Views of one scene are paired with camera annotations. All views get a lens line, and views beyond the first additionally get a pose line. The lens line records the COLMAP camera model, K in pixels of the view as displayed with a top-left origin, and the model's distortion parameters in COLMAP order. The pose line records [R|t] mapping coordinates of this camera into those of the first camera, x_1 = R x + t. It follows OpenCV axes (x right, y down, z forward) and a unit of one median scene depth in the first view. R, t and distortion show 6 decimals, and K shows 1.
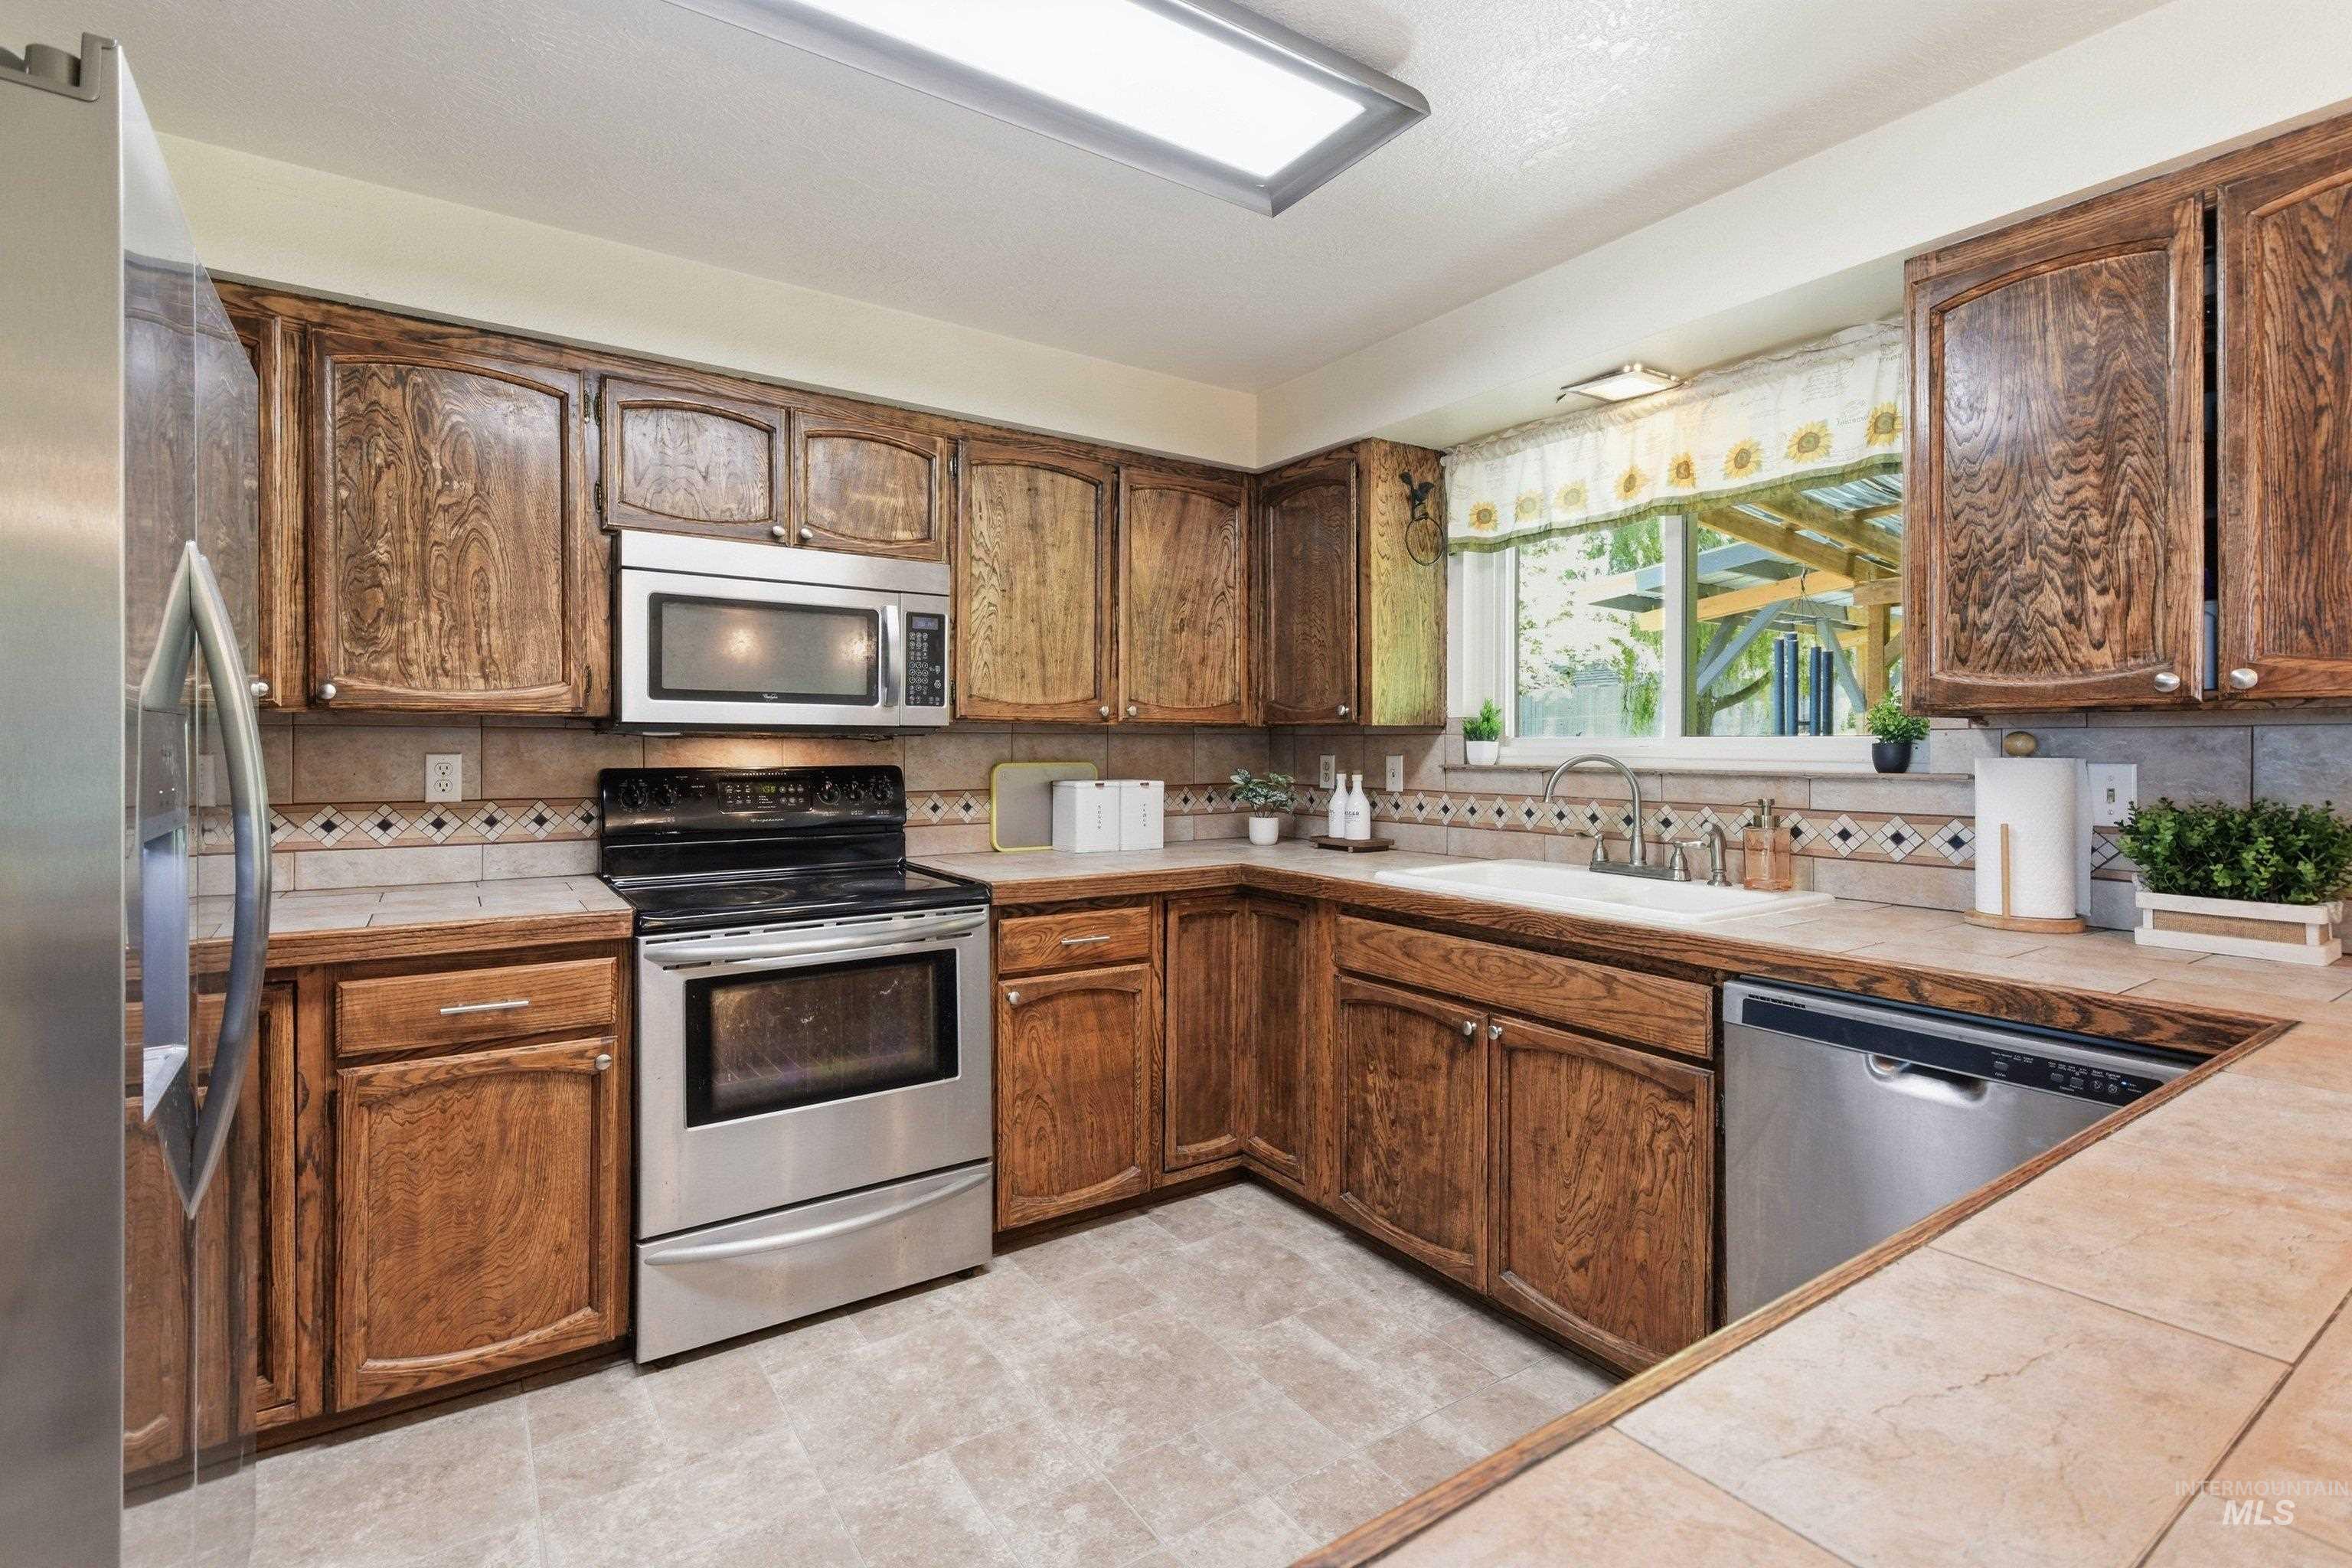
lens RADIAL K [[1073.7, 0, 1170.4], [0, 1073.7, 746.5], [0, 0, 1]] dist [0.010093, -0.002022]
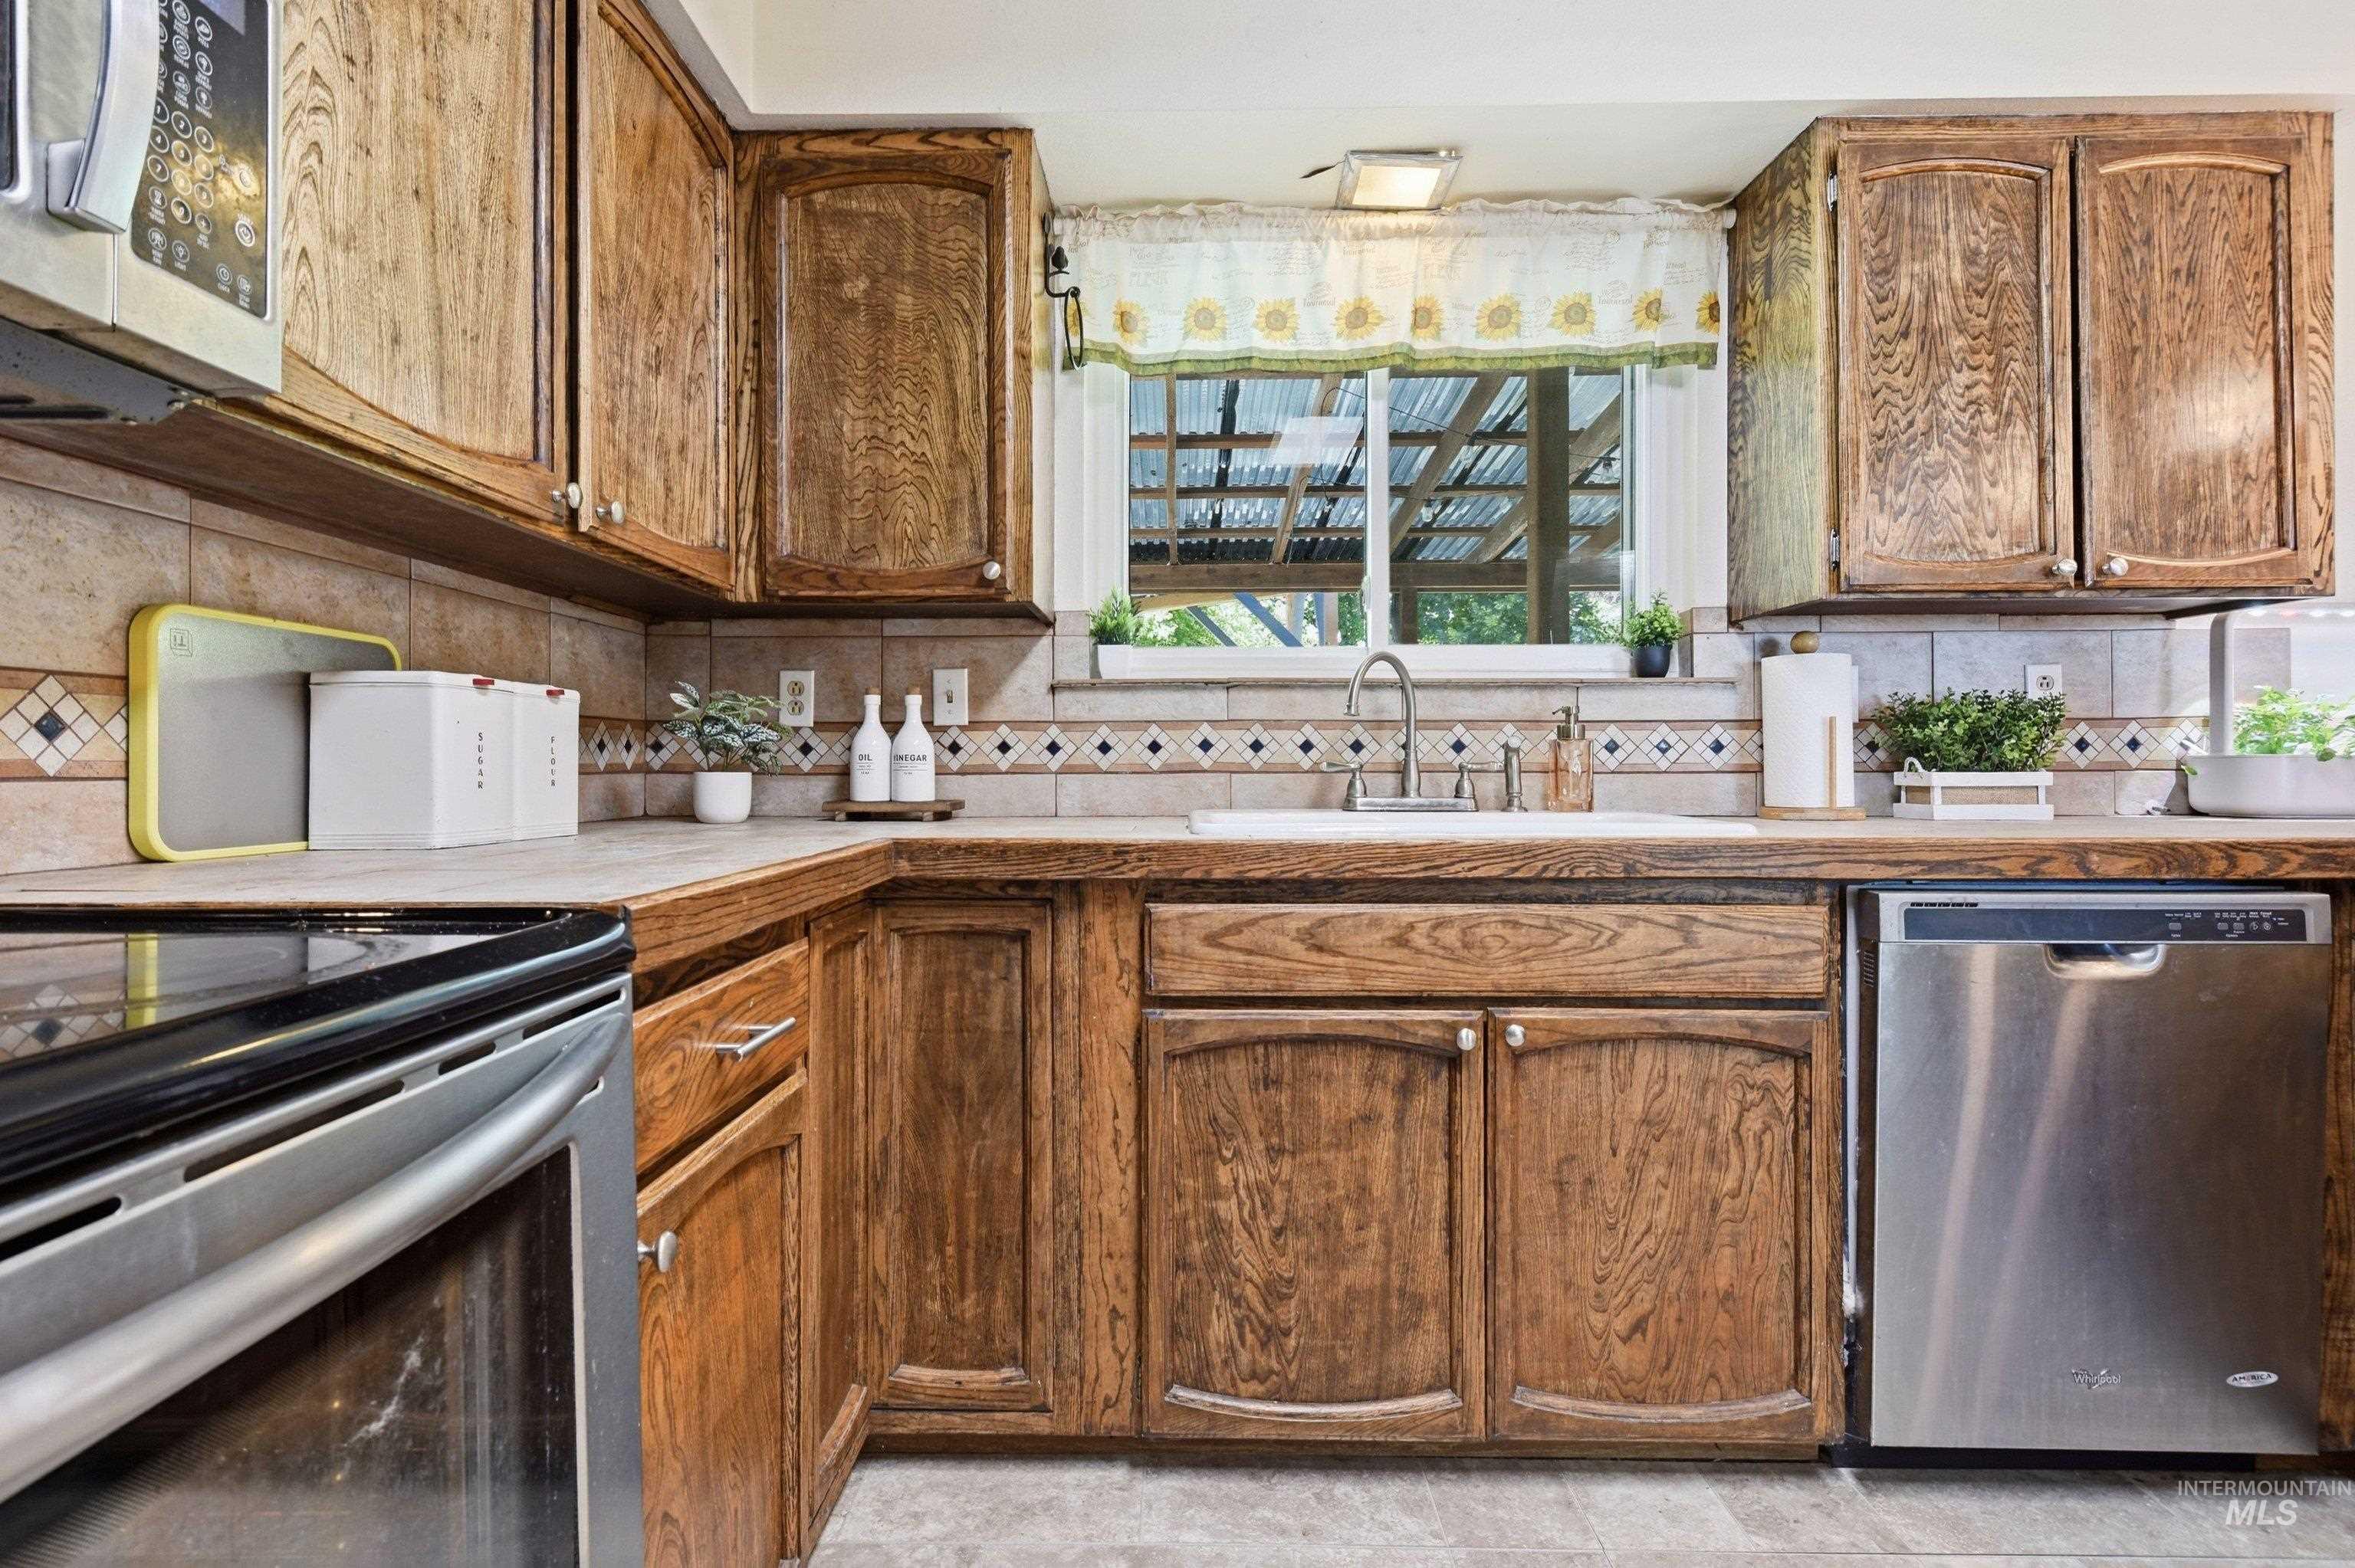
lens RADIAL K [[1115.2, 0, 1161.3], [0, 1115.2, 756.8], [0, 0, 1]] dist [0.003251, 0.000697]
pose [[0.577702, 0.005083, 0.816232, -0.338179], [0.003779, 0.999953, -0.008901, 0.087486], [-0.816239, 0.008227, 0.577656, 0.682630]]
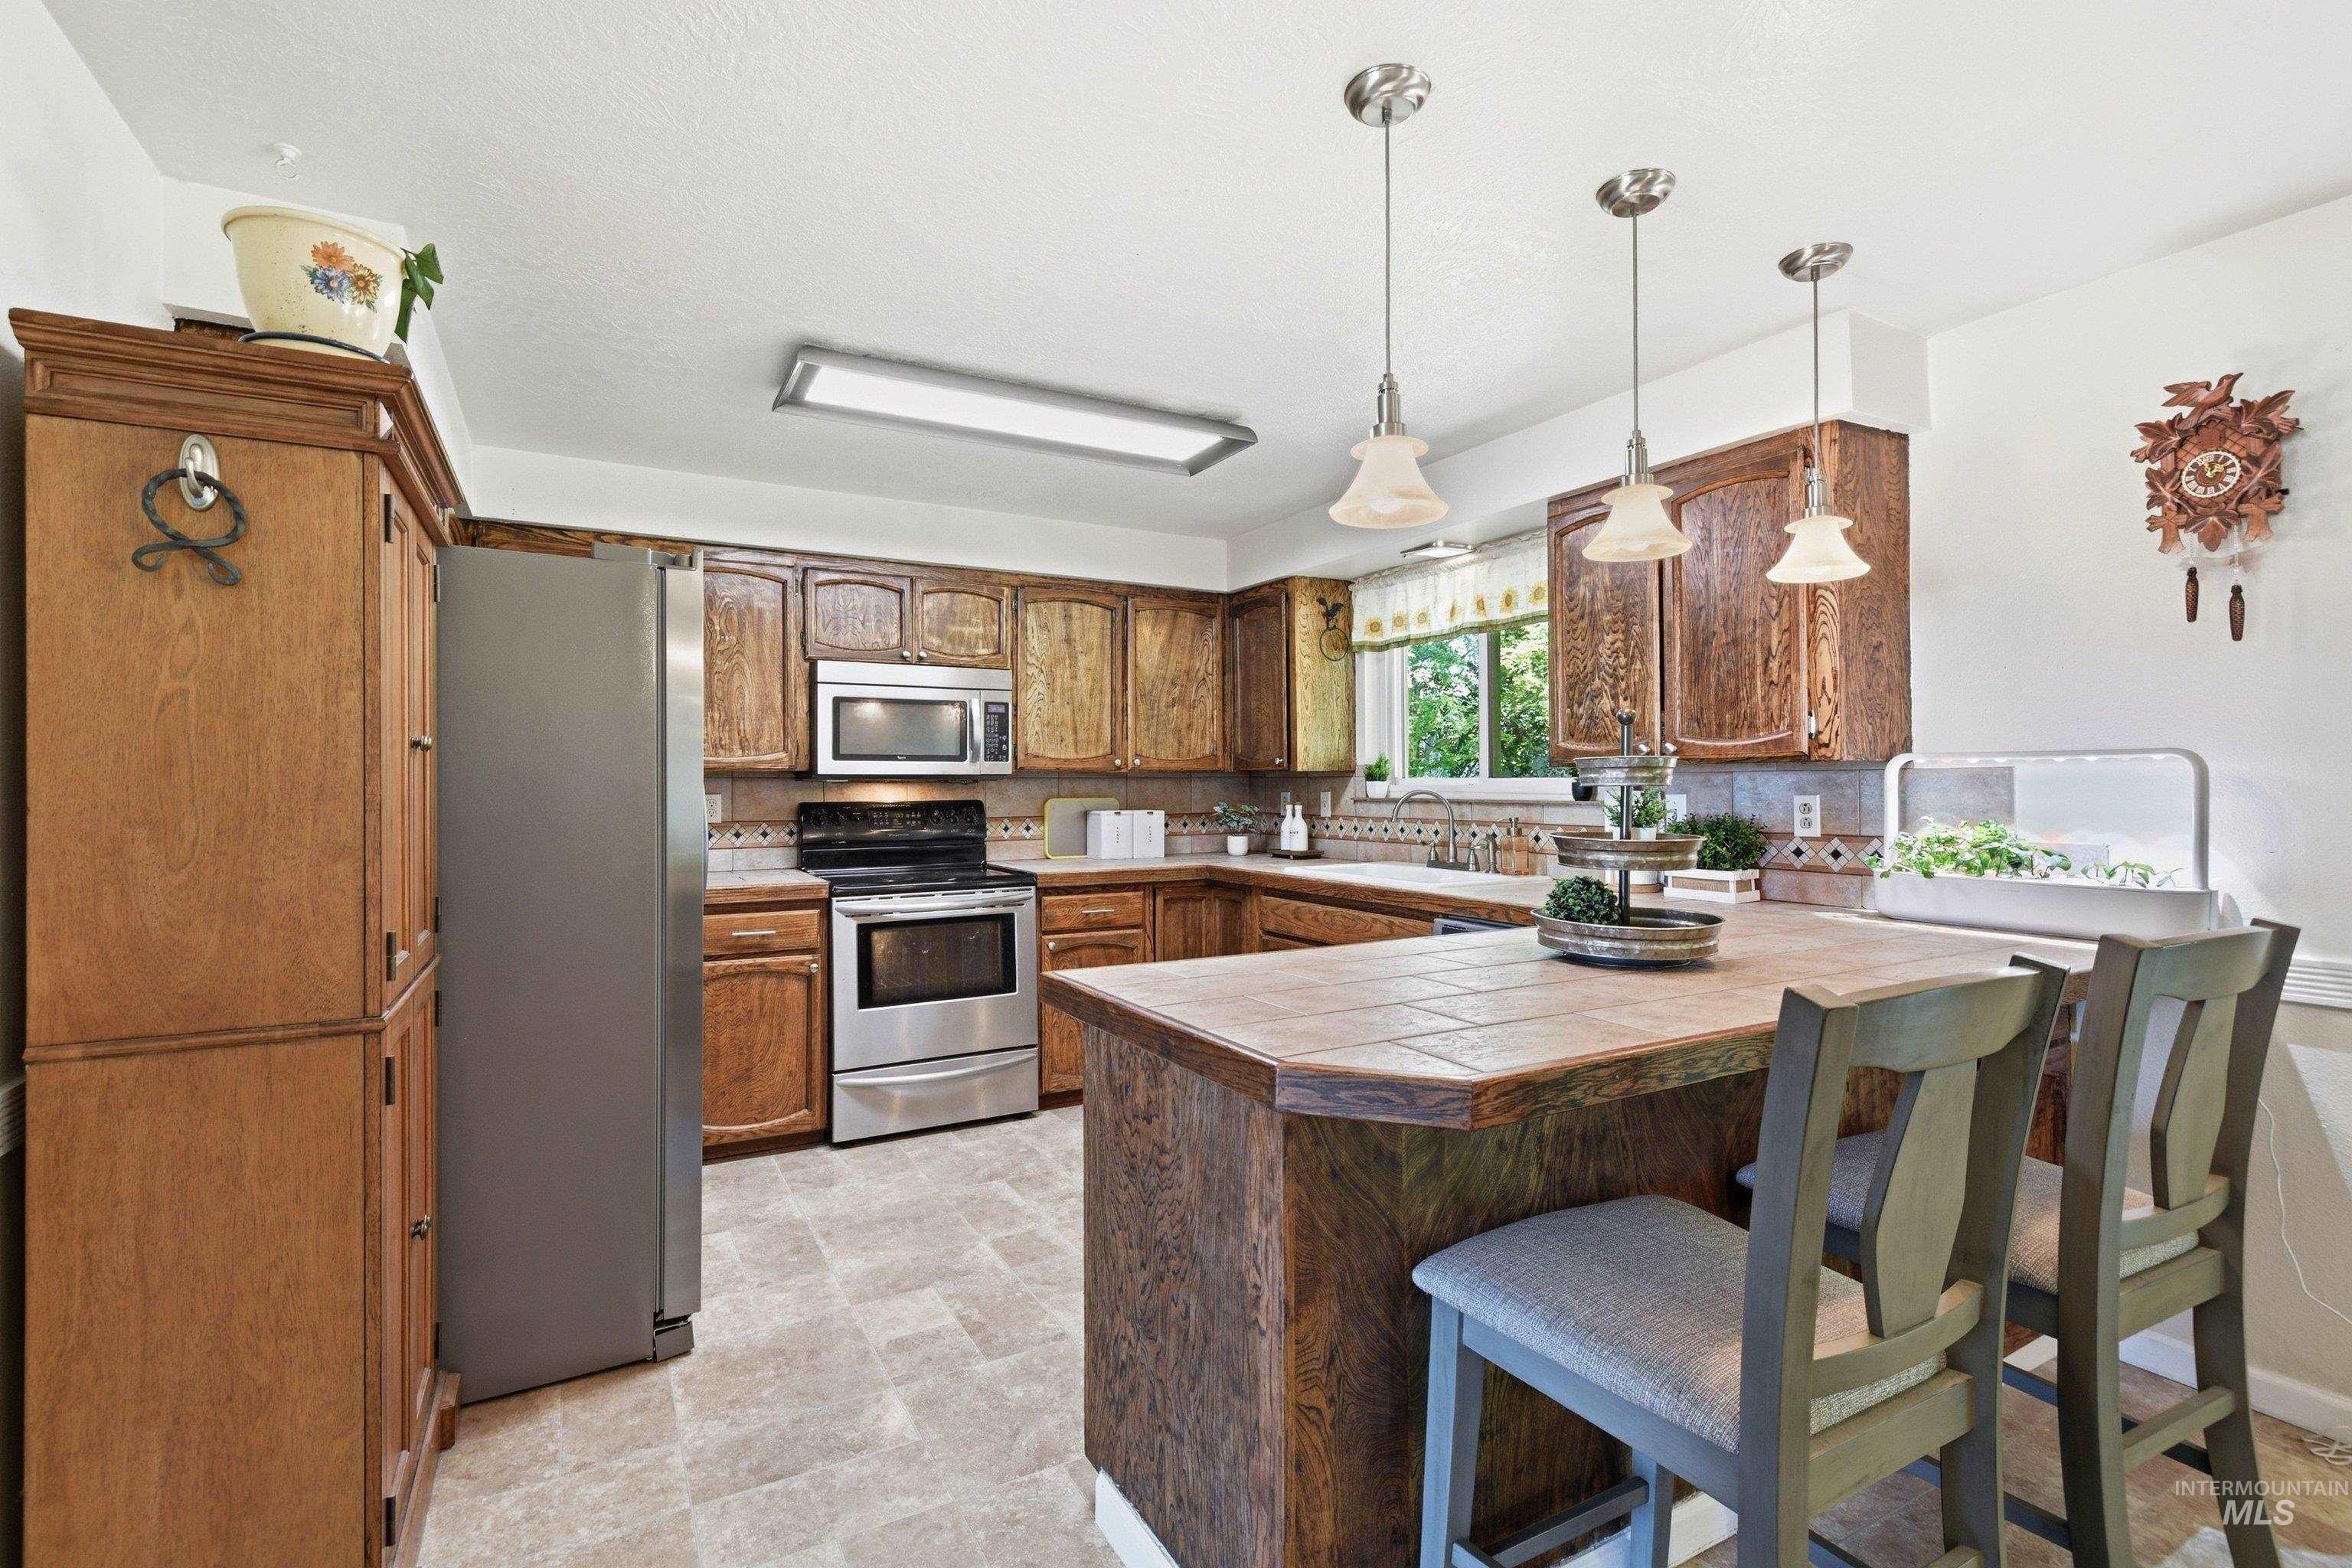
lens RADIAL K [[1073.7, 0, 1169.0], [0, 1073.7, 776.0], [0, 0, 1]] dist [0.010093, -0.002022]
pose [[0.995861, -0.006911, -0.090623, 0.173435], [0.006247, 0.999952, -0.007608, -0.003479], [0.090671, 0.007011, 0.995856, -0.568909]]
